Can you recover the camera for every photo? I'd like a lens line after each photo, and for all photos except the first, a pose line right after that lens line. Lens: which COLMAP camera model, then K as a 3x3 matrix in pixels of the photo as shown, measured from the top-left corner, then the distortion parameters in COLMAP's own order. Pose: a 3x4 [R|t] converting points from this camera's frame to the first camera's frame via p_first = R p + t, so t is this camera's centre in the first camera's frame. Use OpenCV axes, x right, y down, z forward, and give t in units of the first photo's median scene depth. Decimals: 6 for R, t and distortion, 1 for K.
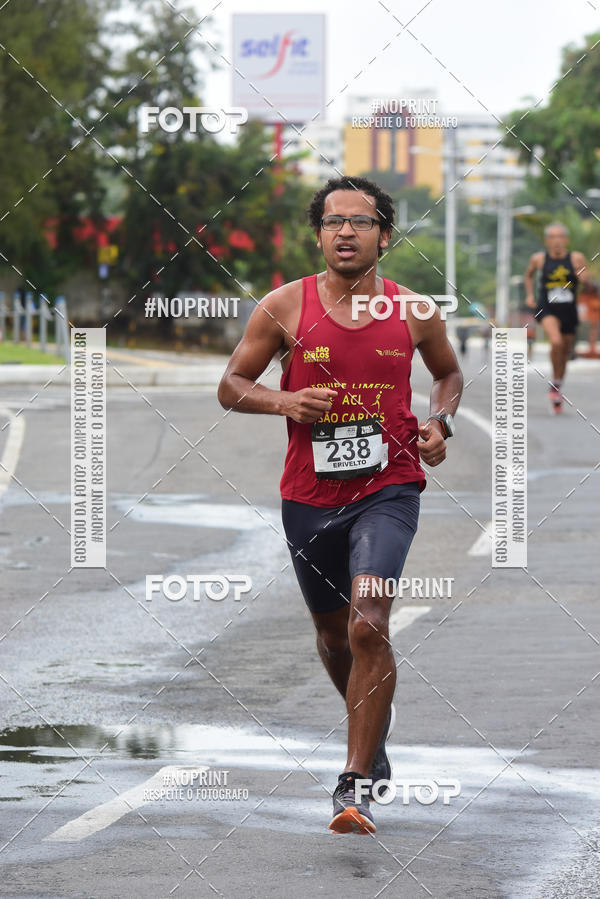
lens RADIAL K [[4344.5, 0, 350.3], [0, 4344.5, 450.4], [0, 0, 1]] dist [0.243172, 6.862753]
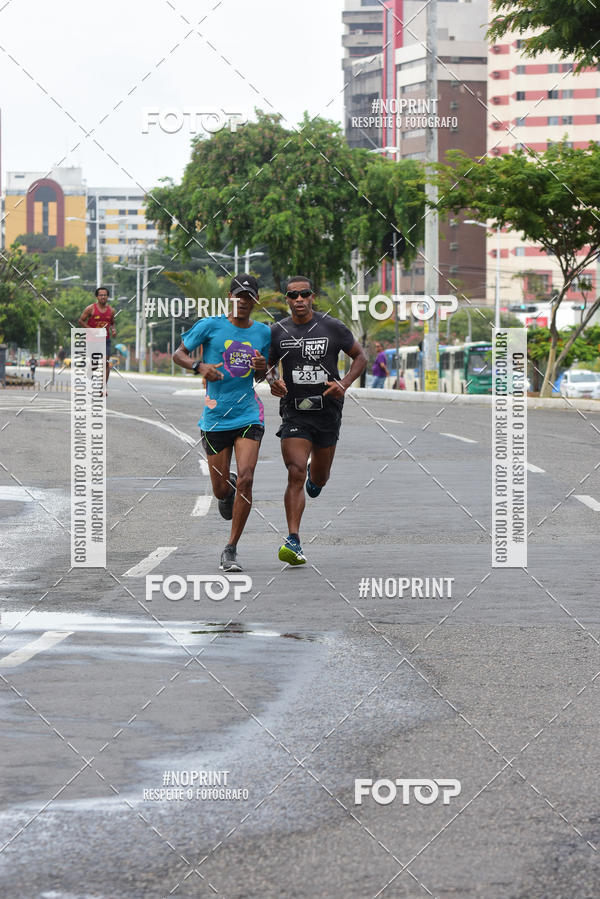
lens RADIAL K [[3594.1, 0, 336.1], [0, 3594.1, 449.7], [0, 0, 1]] dist [0.123643, -2.051846]
pose [[0.995776, -0.003881, 0.091734, -0.032172], [0.004271, 0.999983, -0.004048, 0.006684], [-0.091717, 0.004423, 0.995775, -0.178713]]
